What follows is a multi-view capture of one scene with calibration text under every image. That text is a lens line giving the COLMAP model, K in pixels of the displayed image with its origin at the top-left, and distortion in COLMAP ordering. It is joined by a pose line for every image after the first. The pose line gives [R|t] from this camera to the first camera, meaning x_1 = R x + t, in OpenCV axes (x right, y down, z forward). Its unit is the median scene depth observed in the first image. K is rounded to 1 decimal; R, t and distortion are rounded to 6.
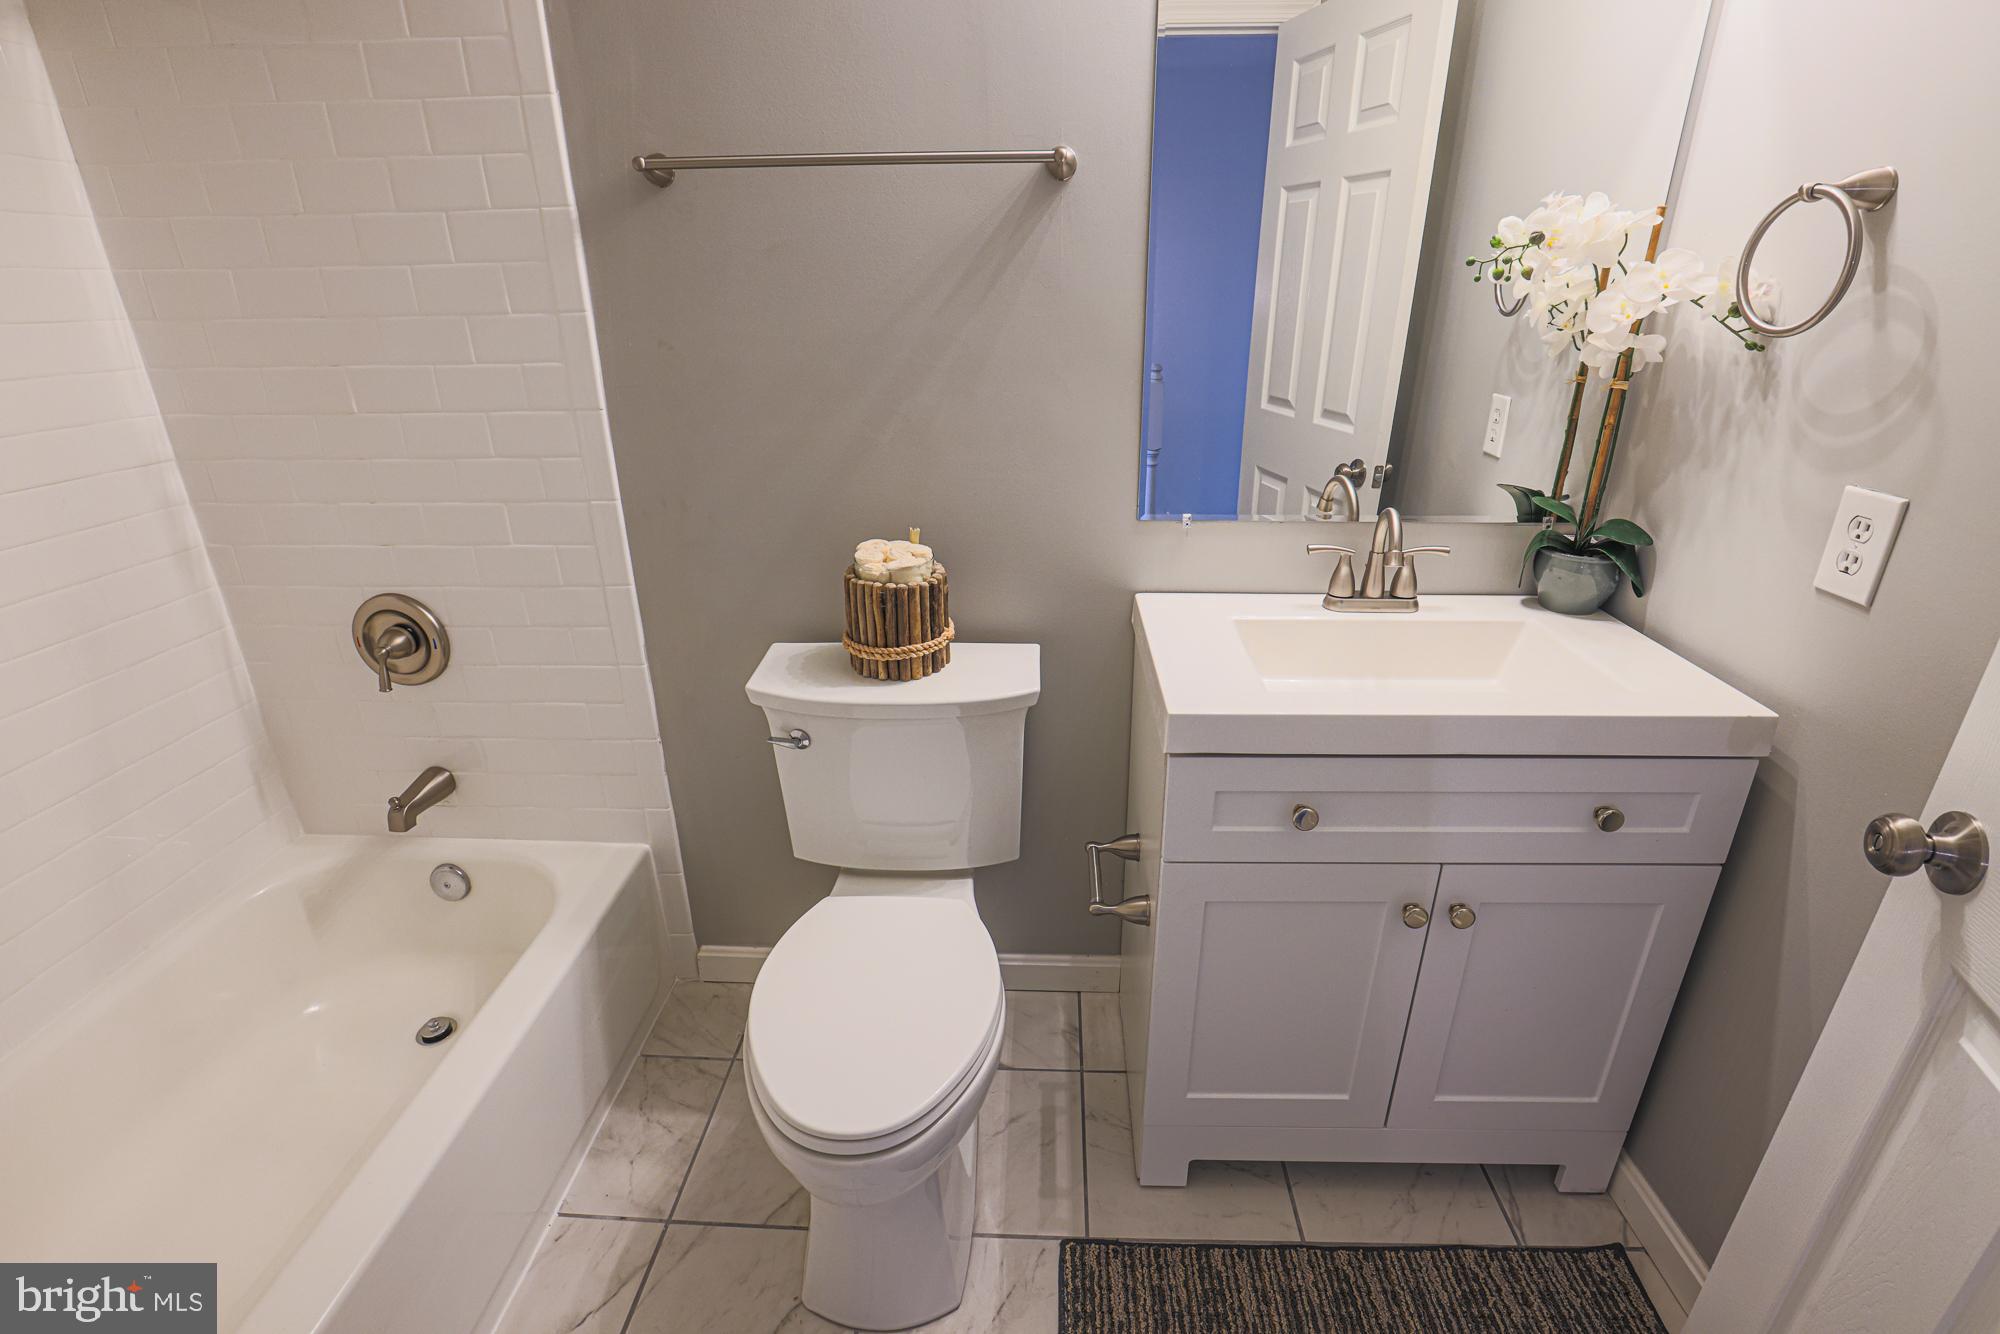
lens RADIAL K [[916.0, 0, 1011.0], [0, 916.0, 694.2], [0, 0, 1]] dist [-0.050419, 0.013171]
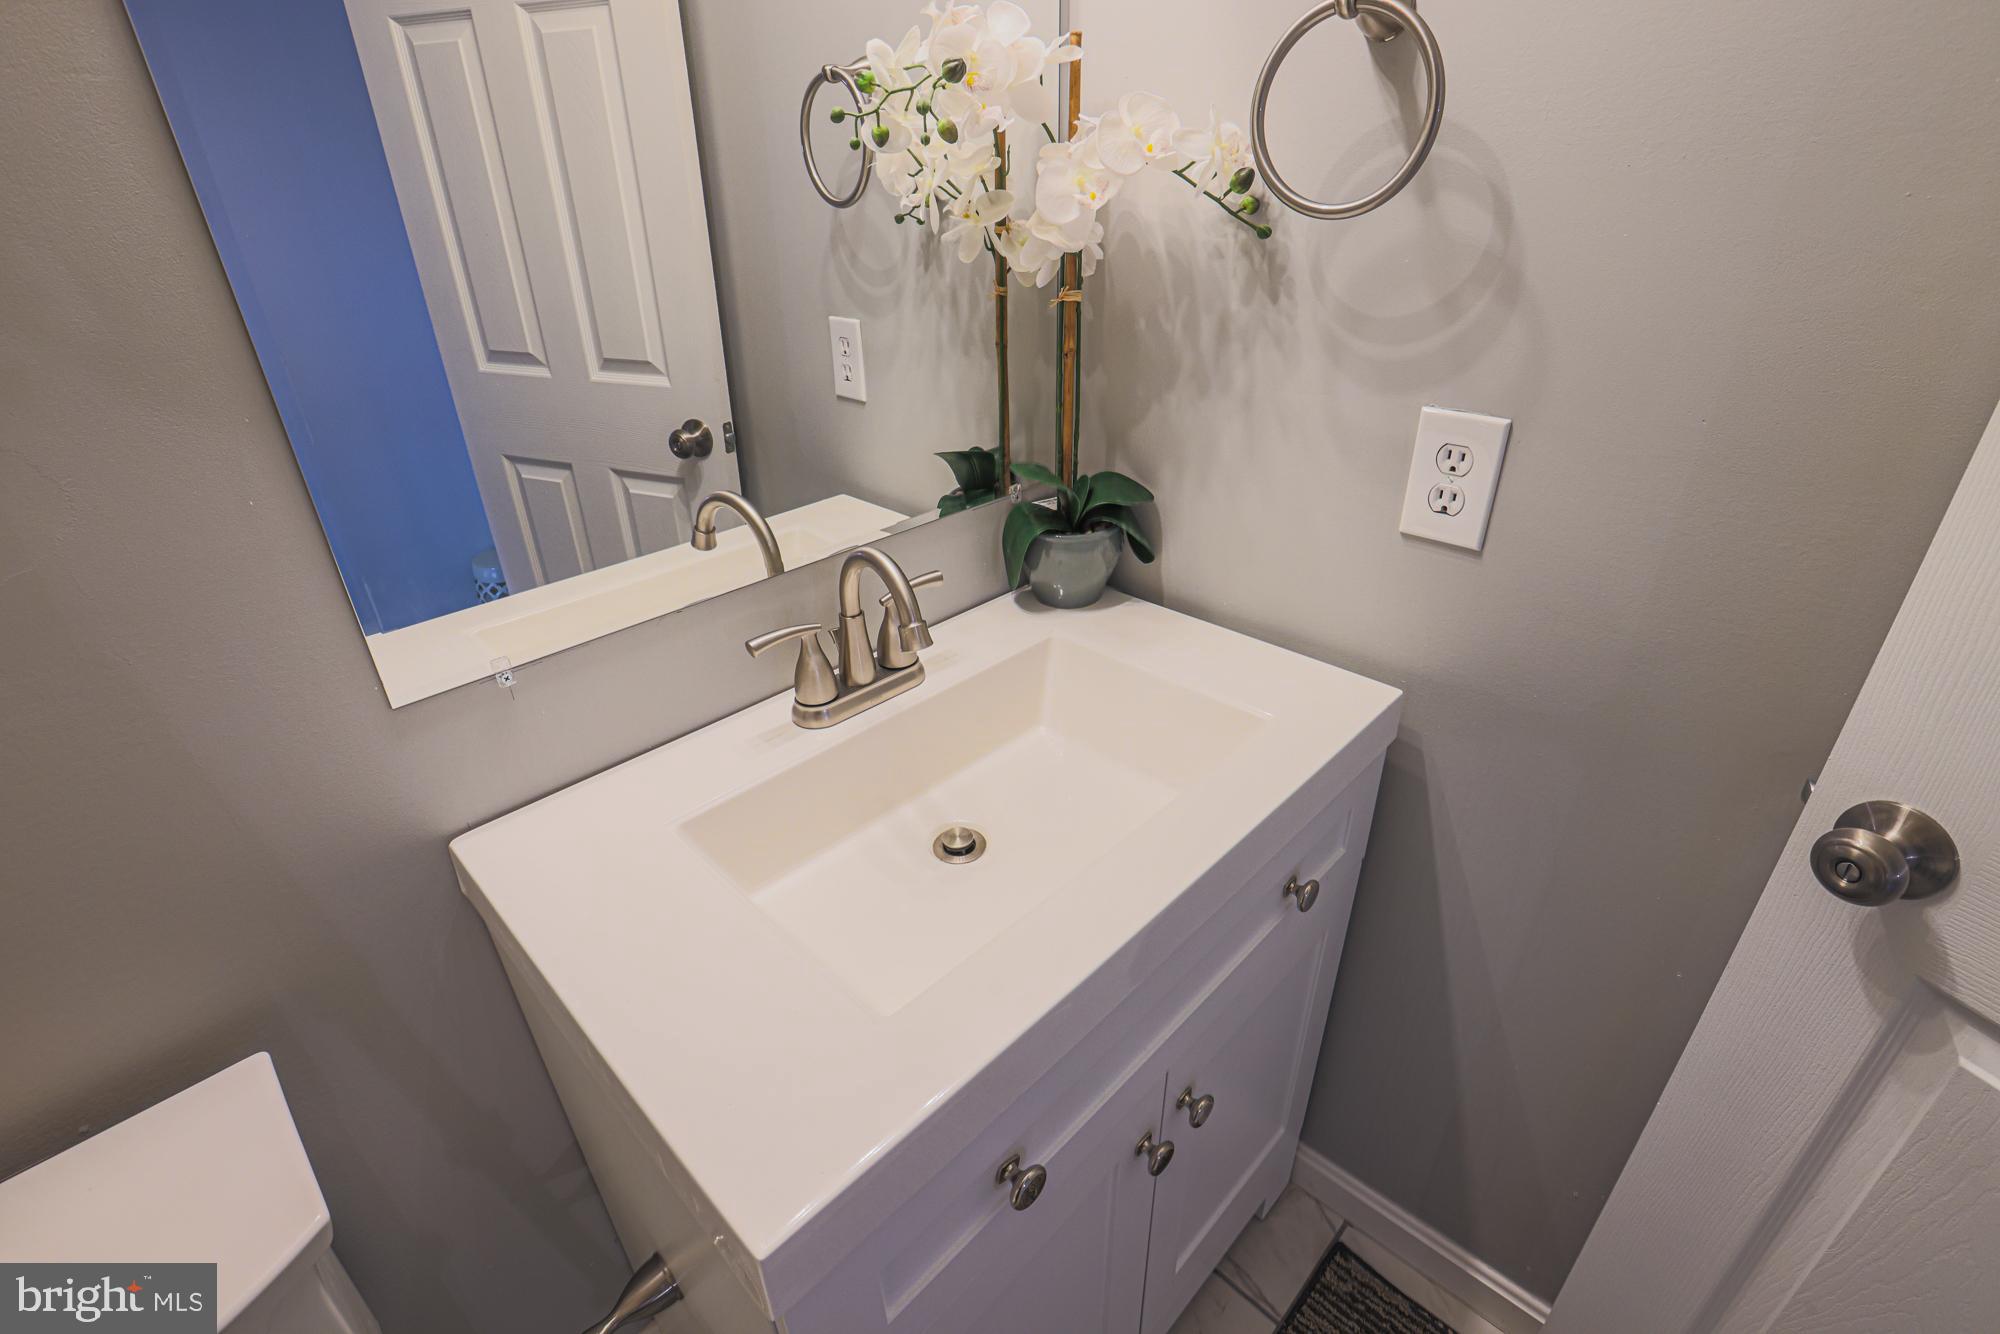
lens RADIAL K [[916.0, 0, 1020.1], [0, 916.0, 667.7], [0, 0, 1]] dist [-0.050419, 0.013171]
pose [[0.672709, -0.354063, 0.649693, 0.078950], [0.308940, 0.932279, 0.188179, -0.230142], [-0.672323, 0.074127, 0.736537, 0.541437]]
